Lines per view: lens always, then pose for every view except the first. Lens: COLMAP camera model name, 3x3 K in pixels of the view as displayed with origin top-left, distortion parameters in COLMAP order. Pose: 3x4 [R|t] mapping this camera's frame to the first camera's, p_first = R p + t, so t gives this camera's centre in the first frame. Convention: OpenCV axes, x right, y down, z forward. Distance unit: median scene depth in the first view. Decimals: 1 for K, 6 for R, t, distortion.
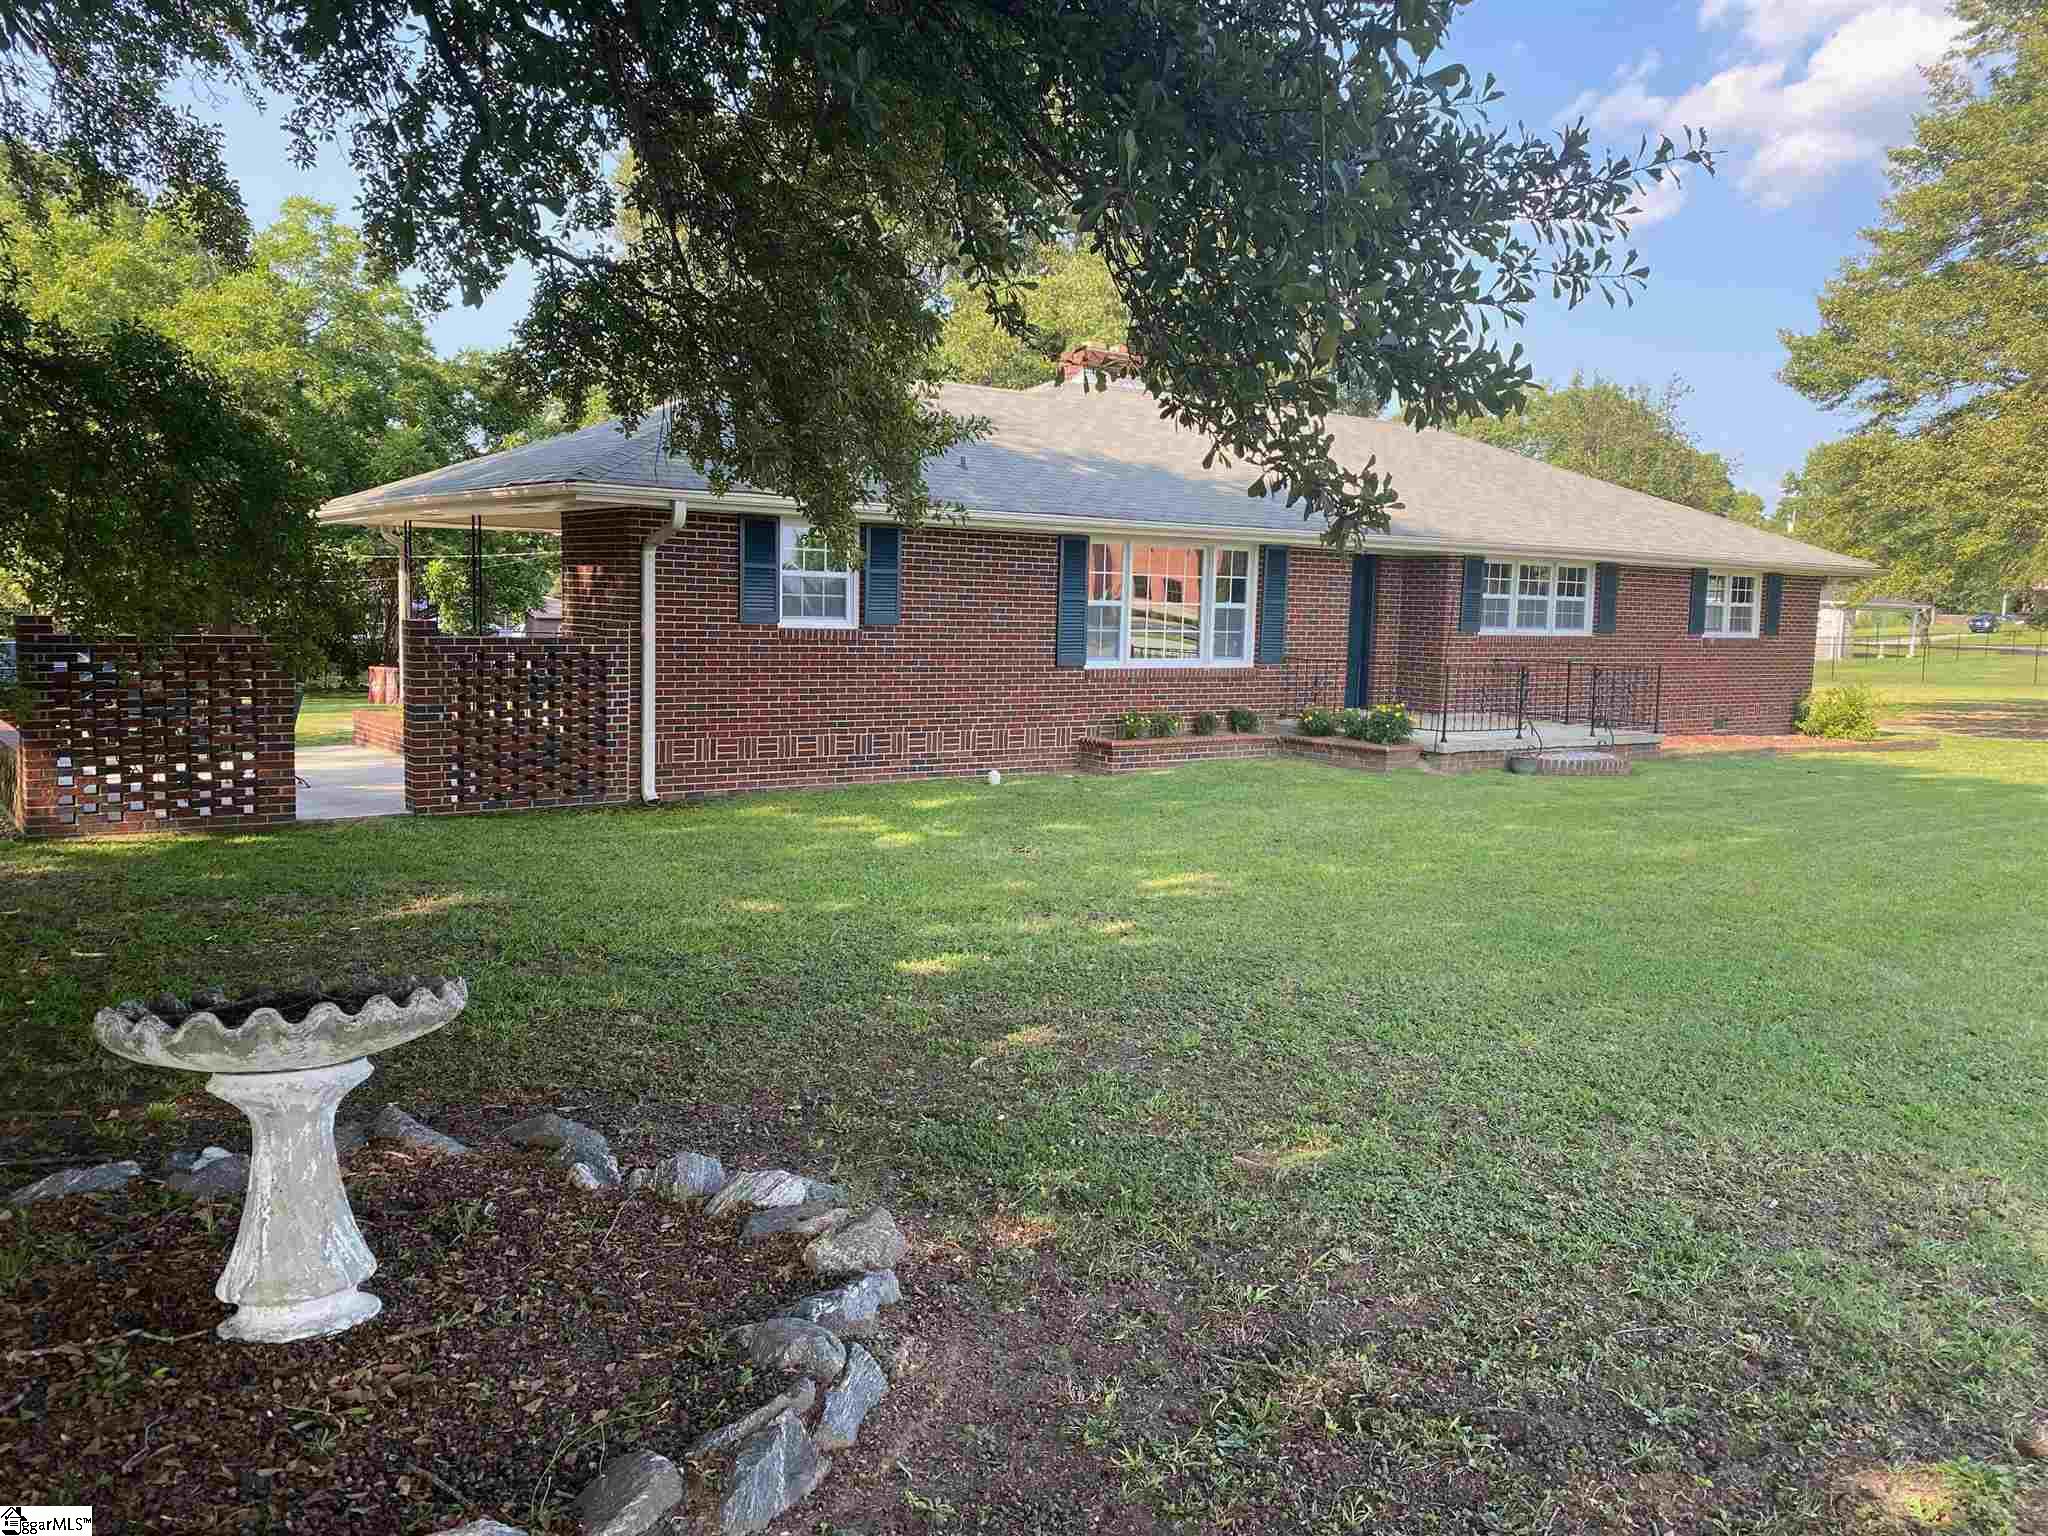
lens RADIAL K [[1562.1, 0, 1024.0], [0, 1562.1, 768.0], [0, 0, 1]] dist [0.053103, -0.000669]
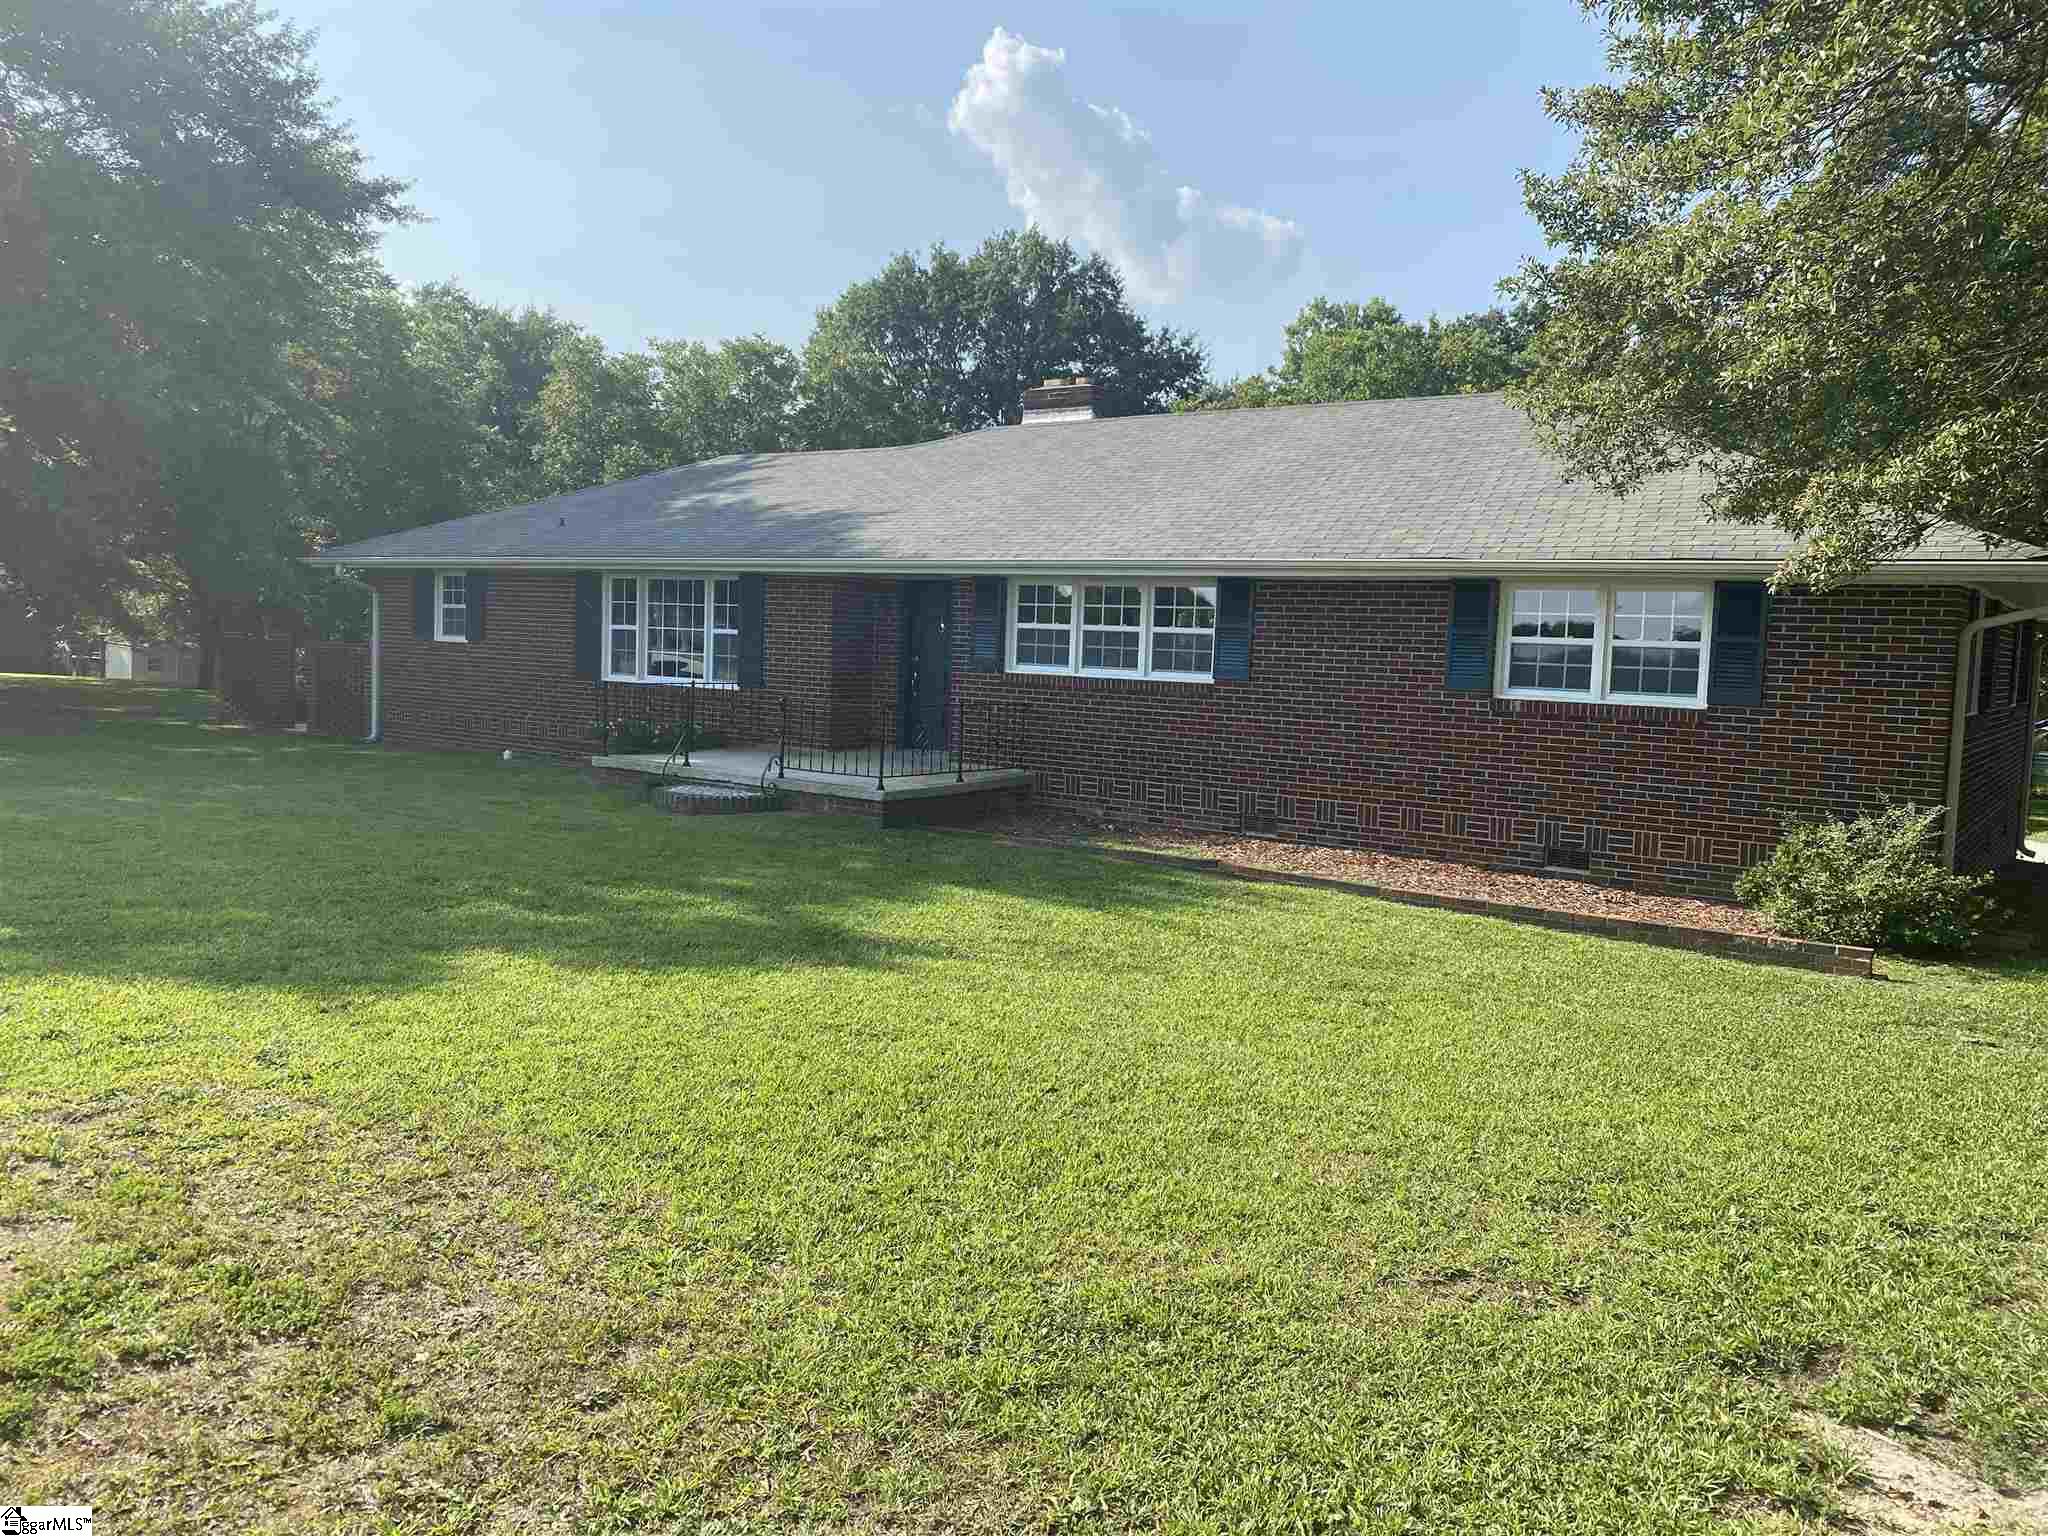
lens RADIAL K [[1562.1, 0, 1024.0], [0, 1562.1, 768.0], [0, 0, 1]] dist [0.053103, -0.000669]
pose [[0.304988, 0.063602, -0.950230, 1.037212], [-0.133482, 0.990773, 0.023473, -0.054758], [0.942956, 0.119680, 0.310663, 0.744709]]
